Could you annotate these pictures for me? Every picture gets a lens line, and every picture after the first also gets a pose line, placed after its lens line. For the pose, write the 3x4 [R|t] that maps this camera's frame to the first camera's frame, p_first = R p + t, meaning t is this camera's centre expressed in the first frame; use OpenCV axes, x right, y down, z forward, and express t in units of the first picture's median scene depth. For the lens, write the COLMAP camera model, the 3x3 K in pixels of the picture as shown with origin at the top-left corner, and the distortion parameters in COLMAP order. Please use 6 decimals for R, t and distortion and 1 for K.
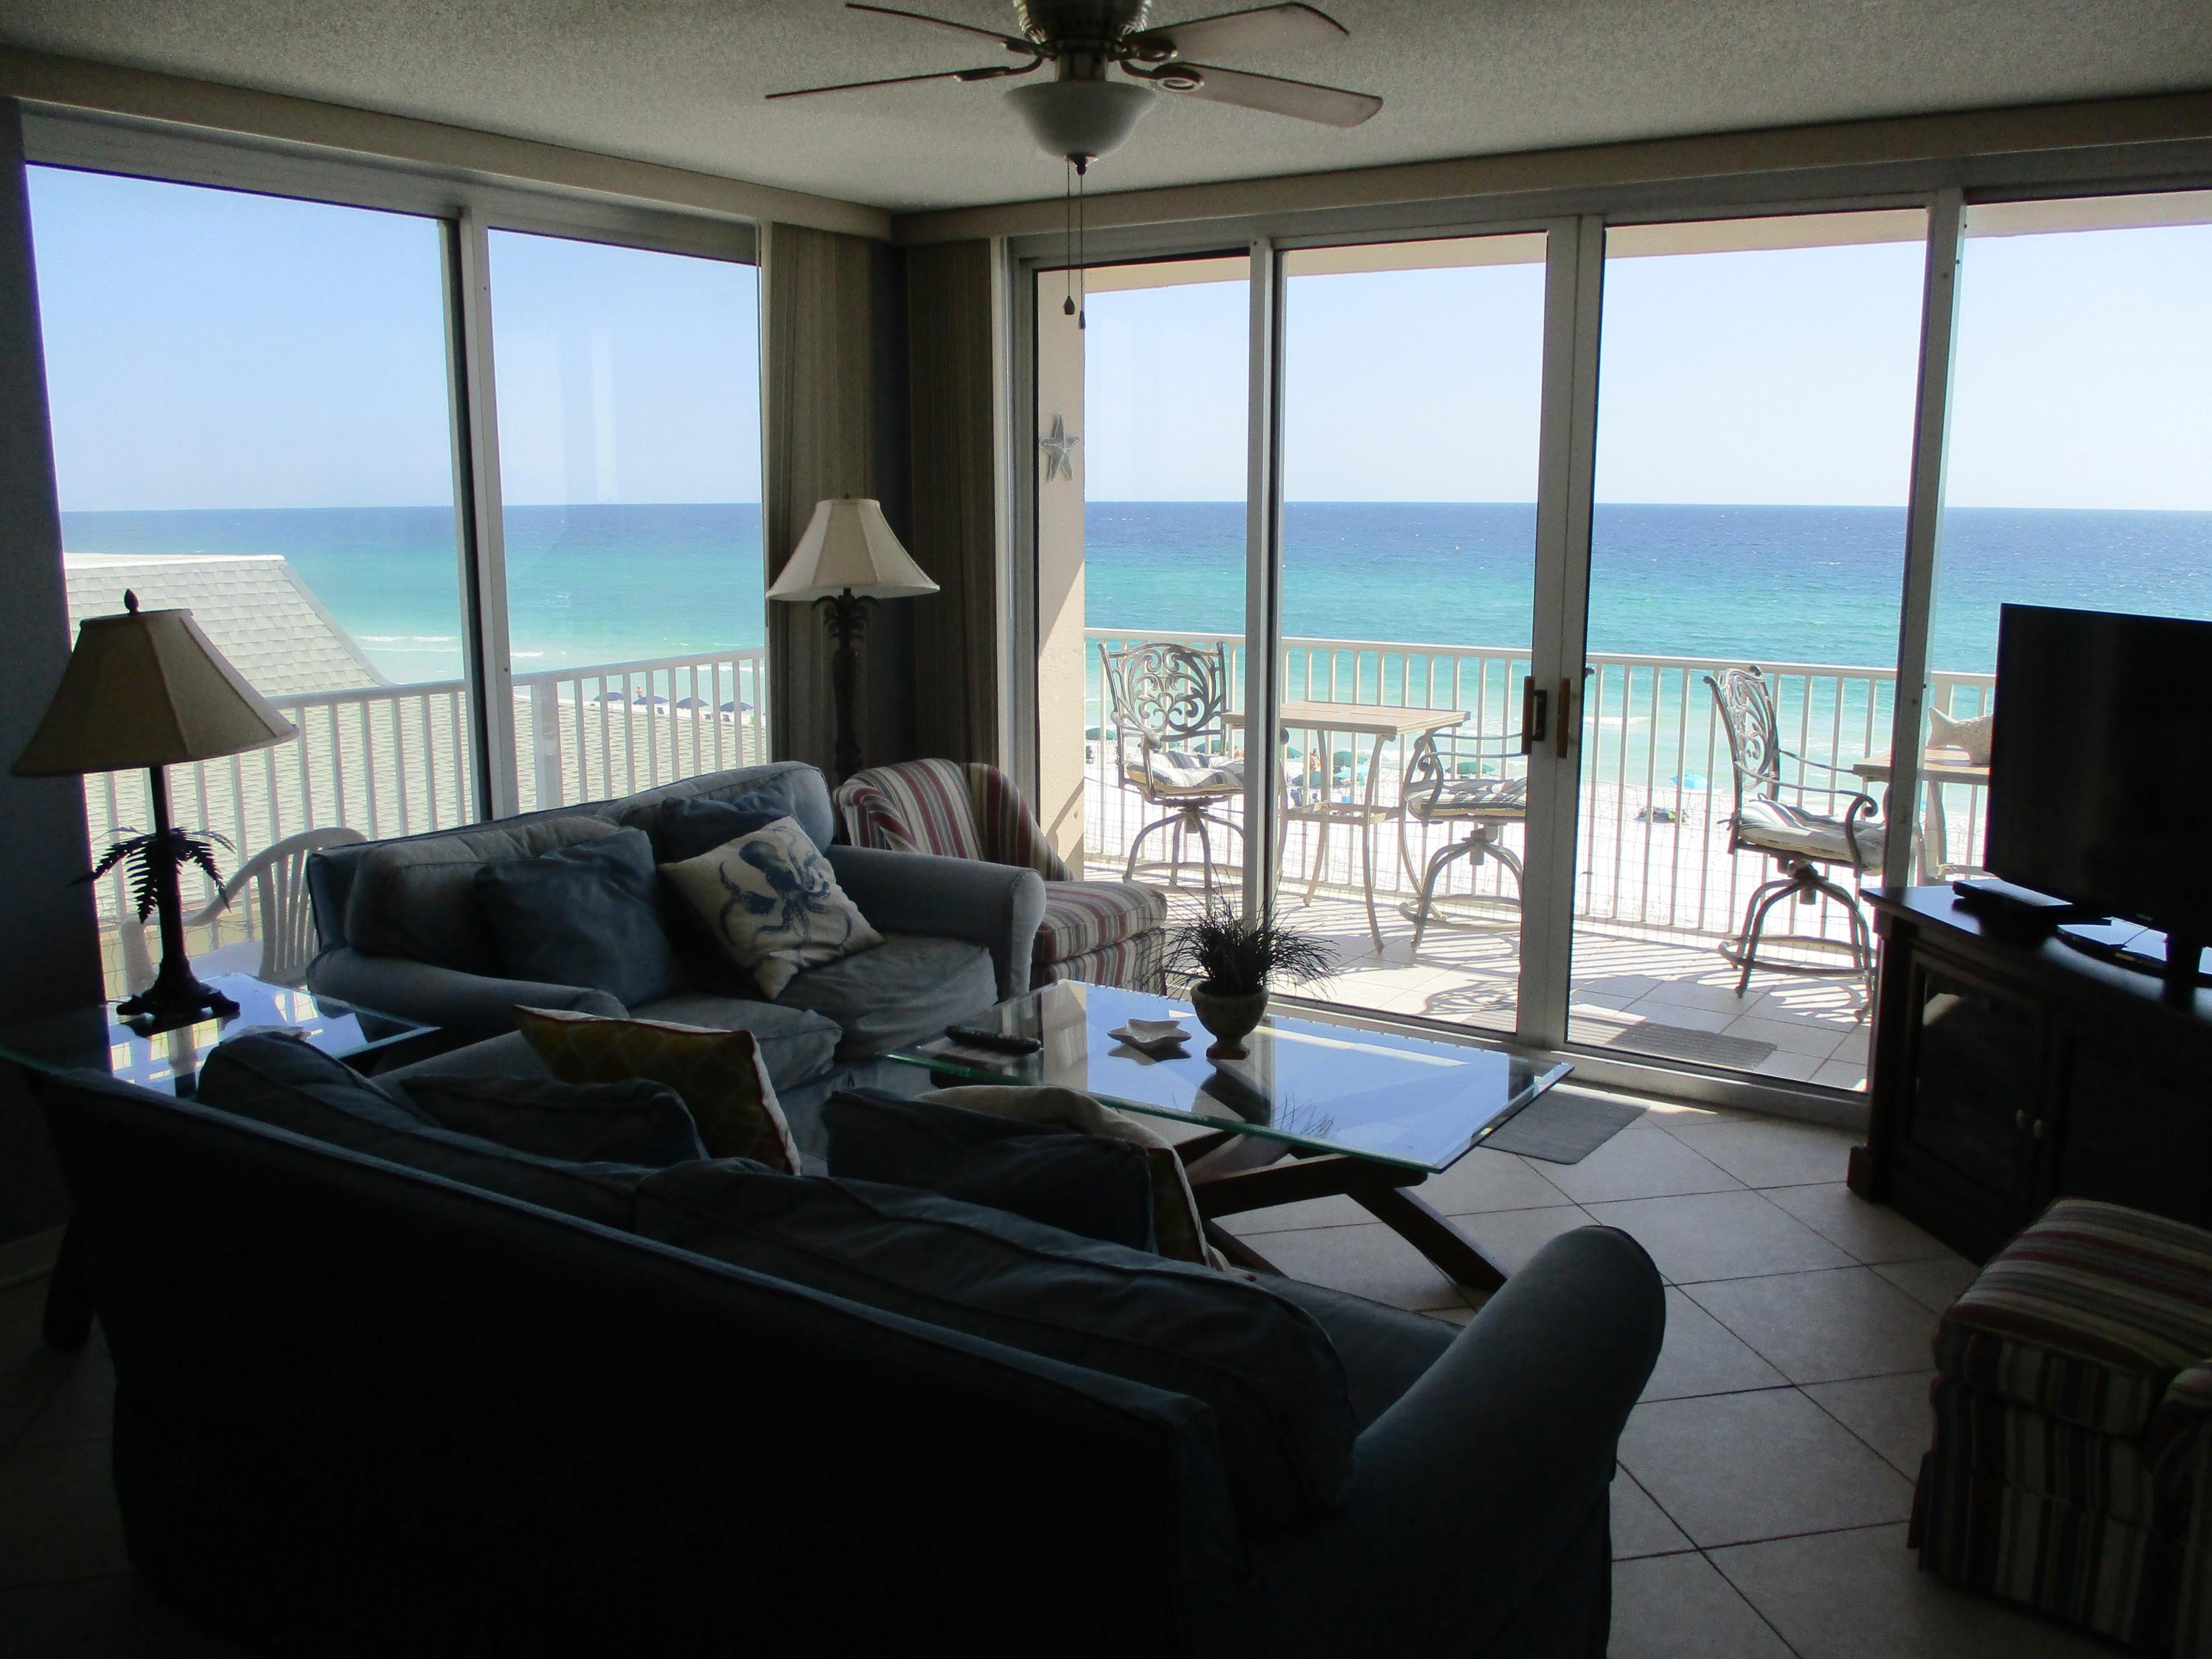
lens RADIAL K [[1844.6, 0, 1116.2], [0, 1844.6, 795.3], [0, 0, 1]] dist [-0.037358, 0.010461]
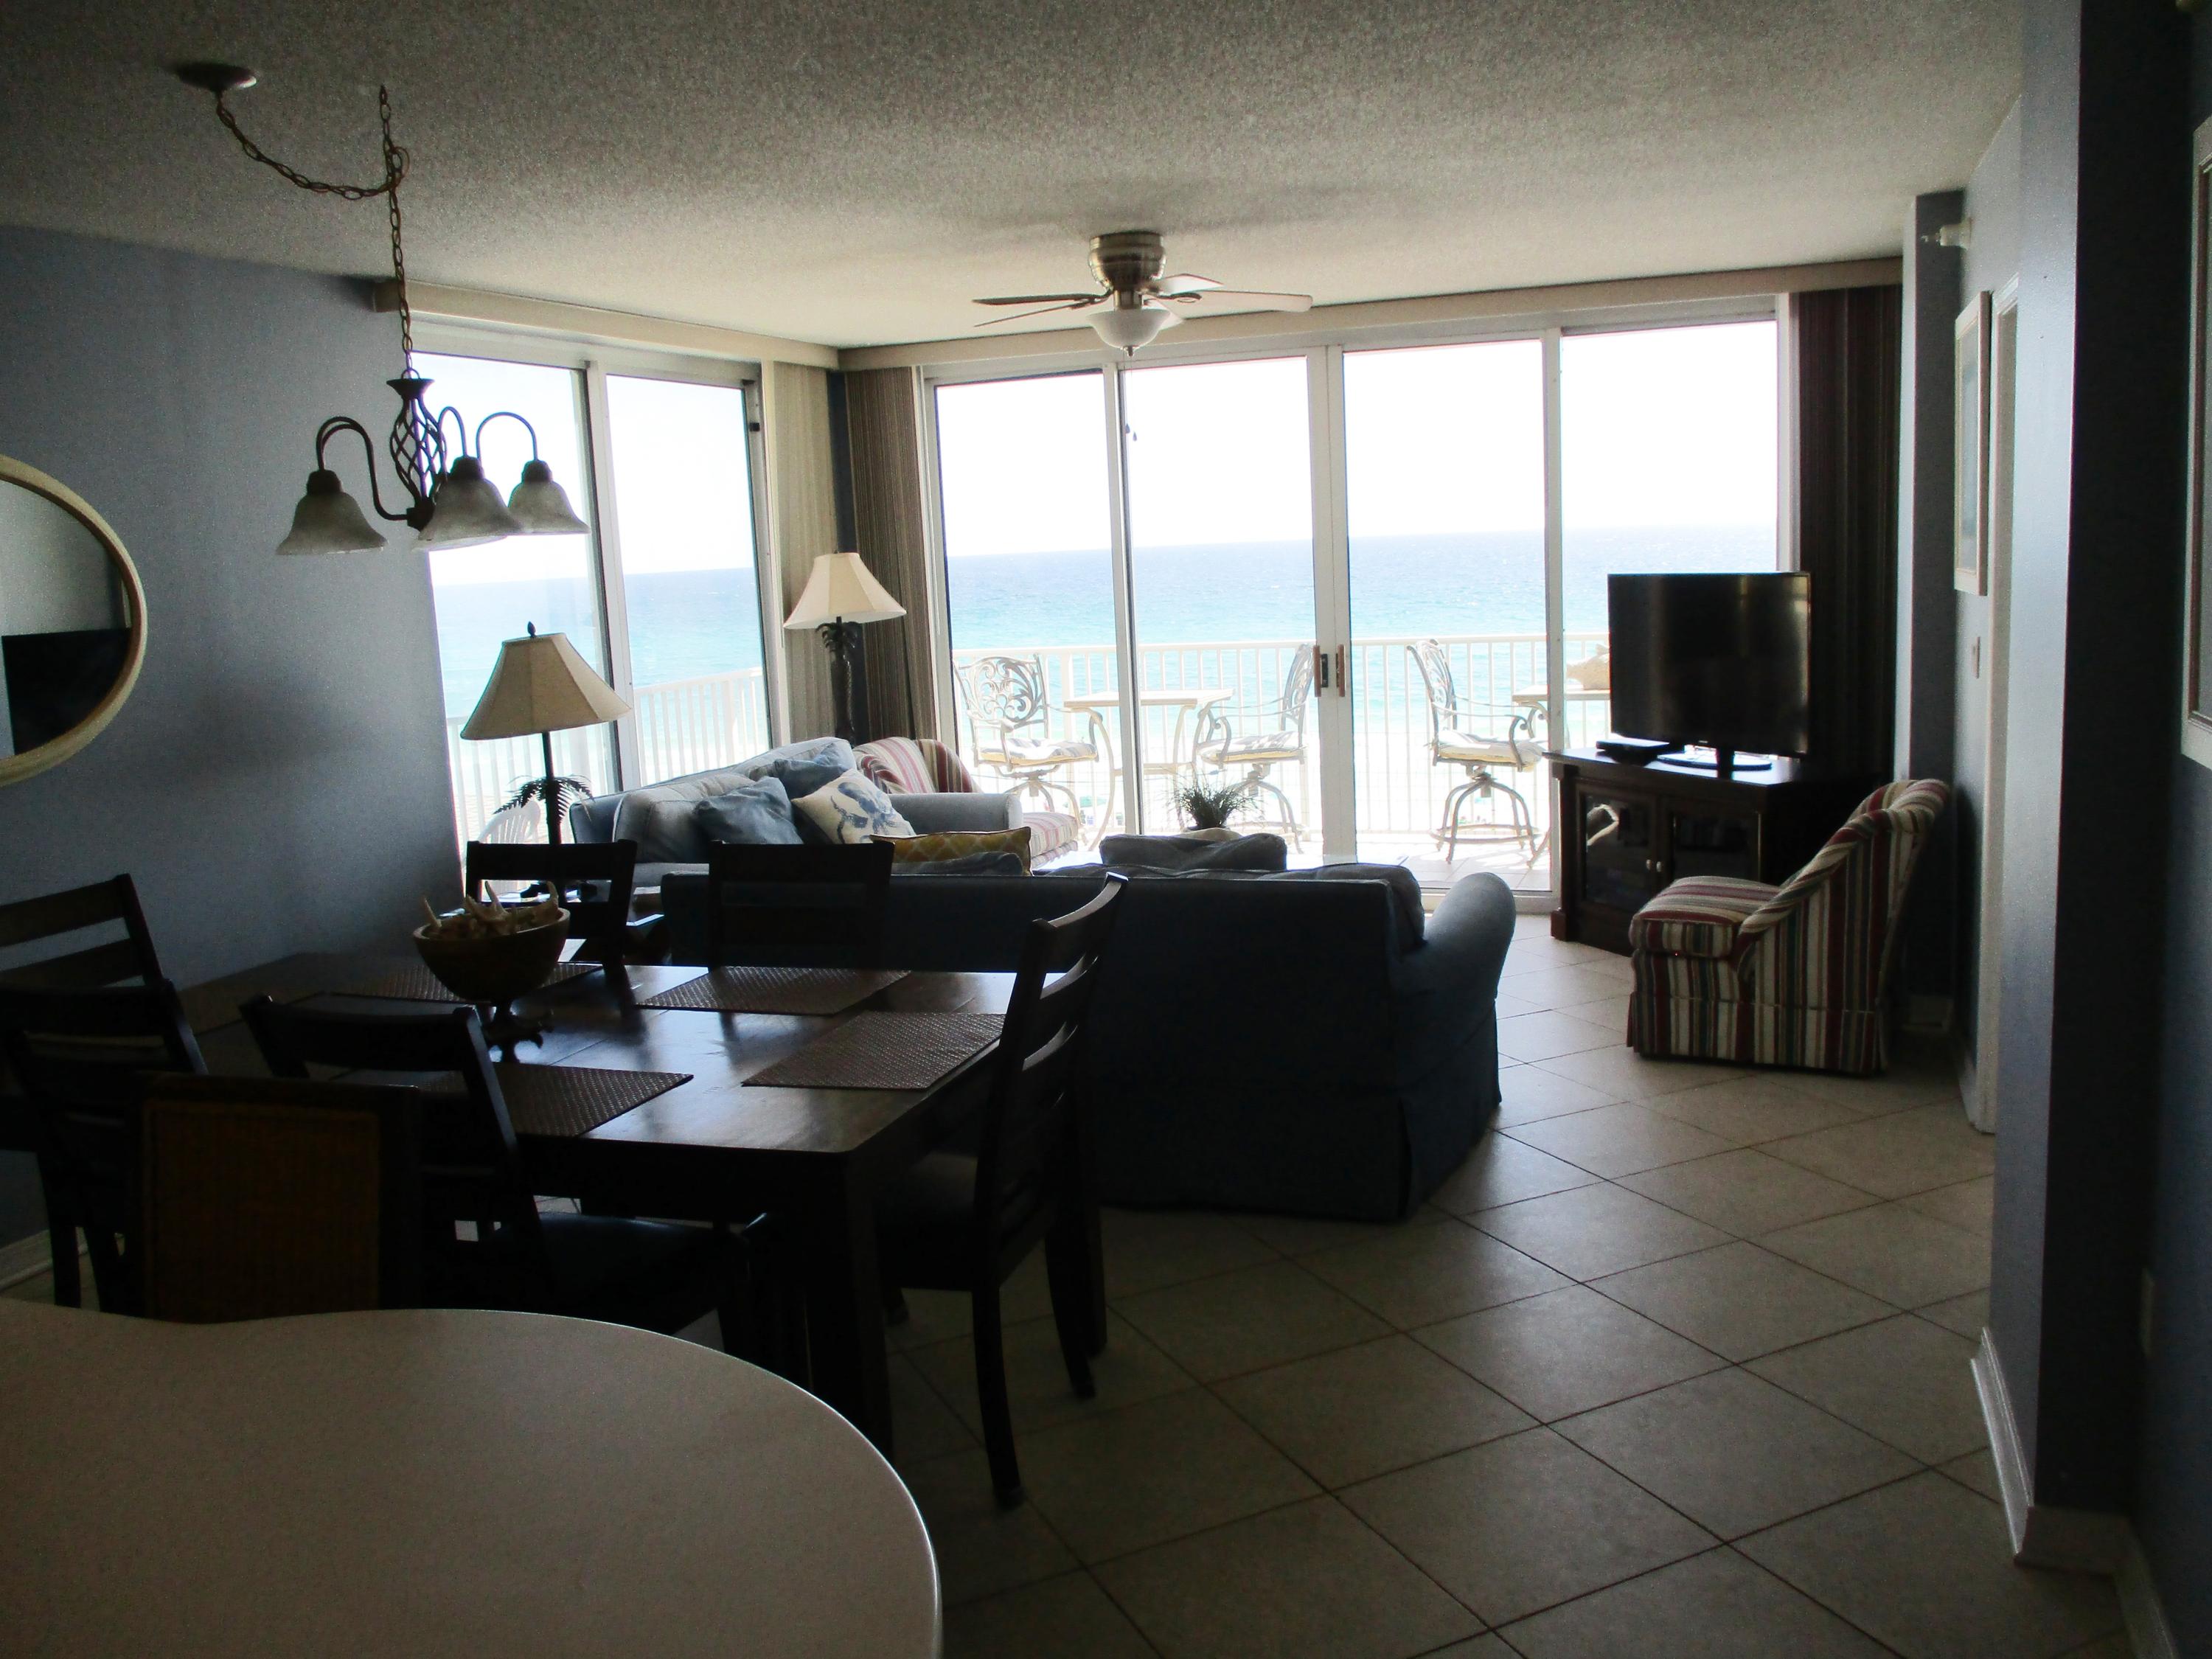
lens RADIAL K [[1844.6, 0, 1116.2], [0, 1844.6, 795.3], [0, 0, 1]] dist [-0.037358, 0.010461]
pose [[0.973008, -0.079171, 0.216764, -0.271684], [0.085885, 0.996068, -0.021718, 0.076673], [-0.214192, 0.039748, 0.975983, -0.439533]]
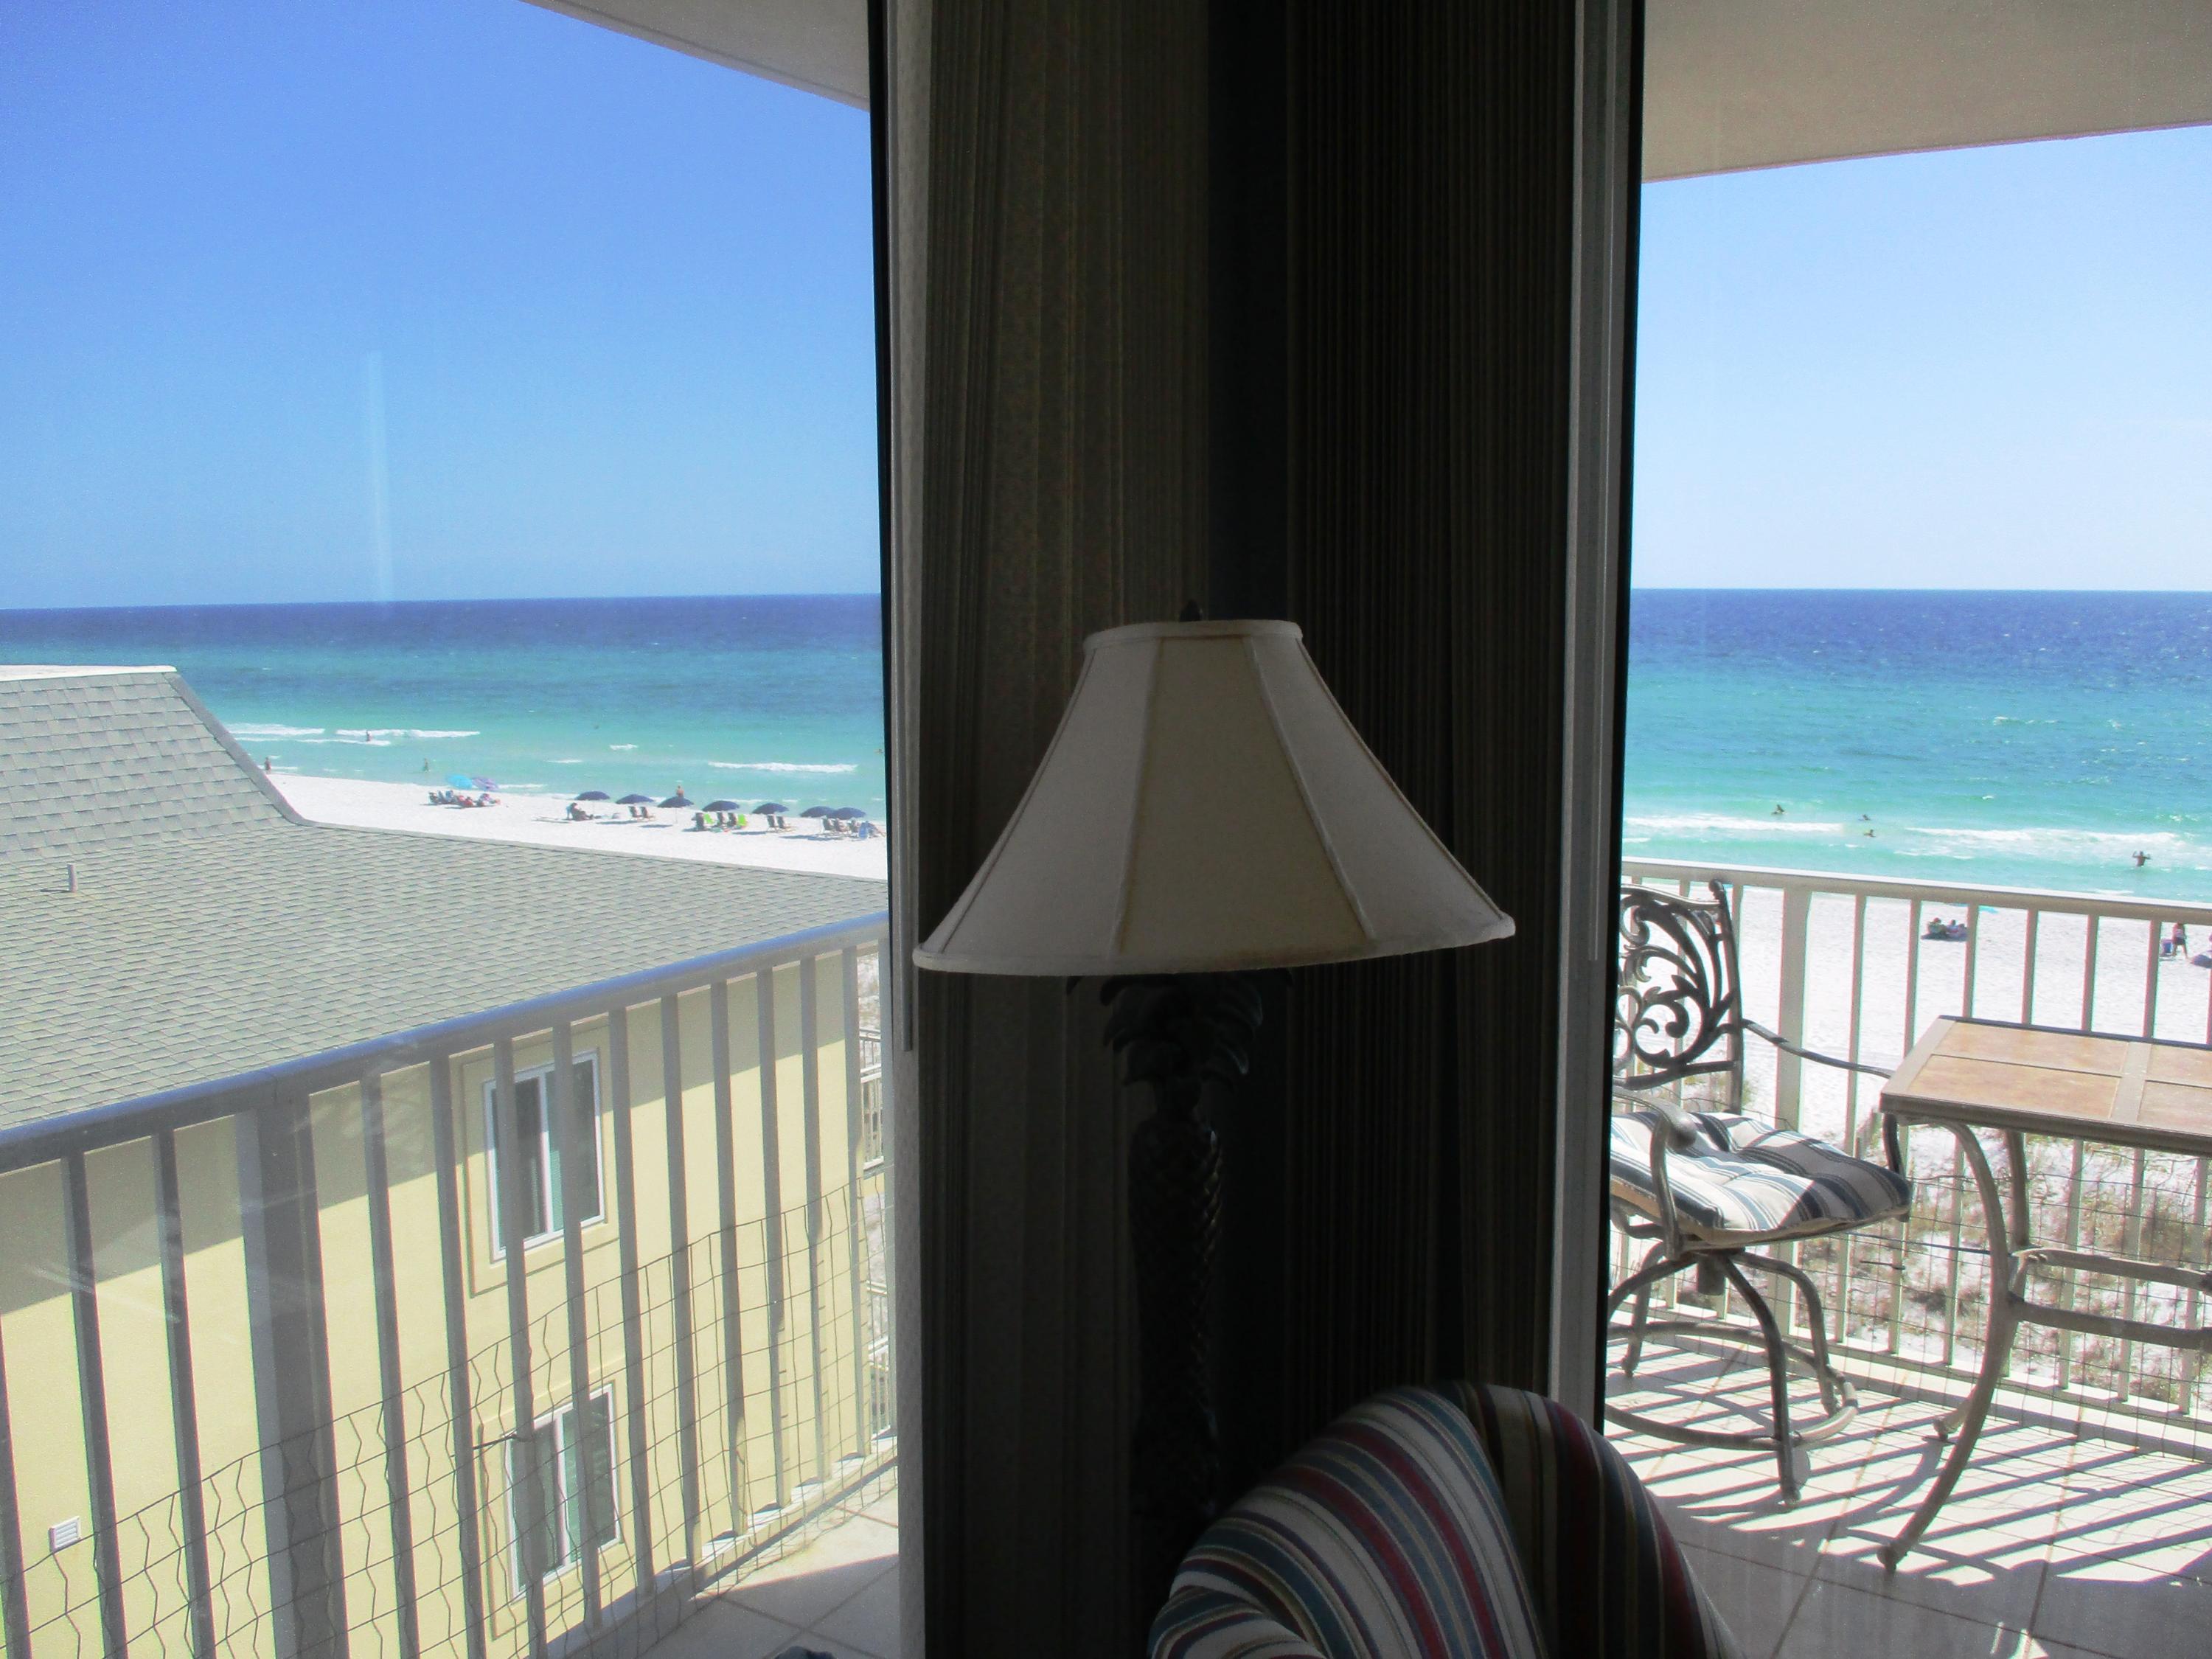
lens RADIAL K [[1830.4, 0, 1104.7], [0, 1830.4, 788.5], [0, 0, 1]] dist [-0.031238, 0.004940]
pose [[0.999962, -0.007801, 0.003829, -0.169717], [0.007984, 0.998689, -0.050567, -0.126533], [-0.003430, 0.050596, 0.998713, 0.749988]]
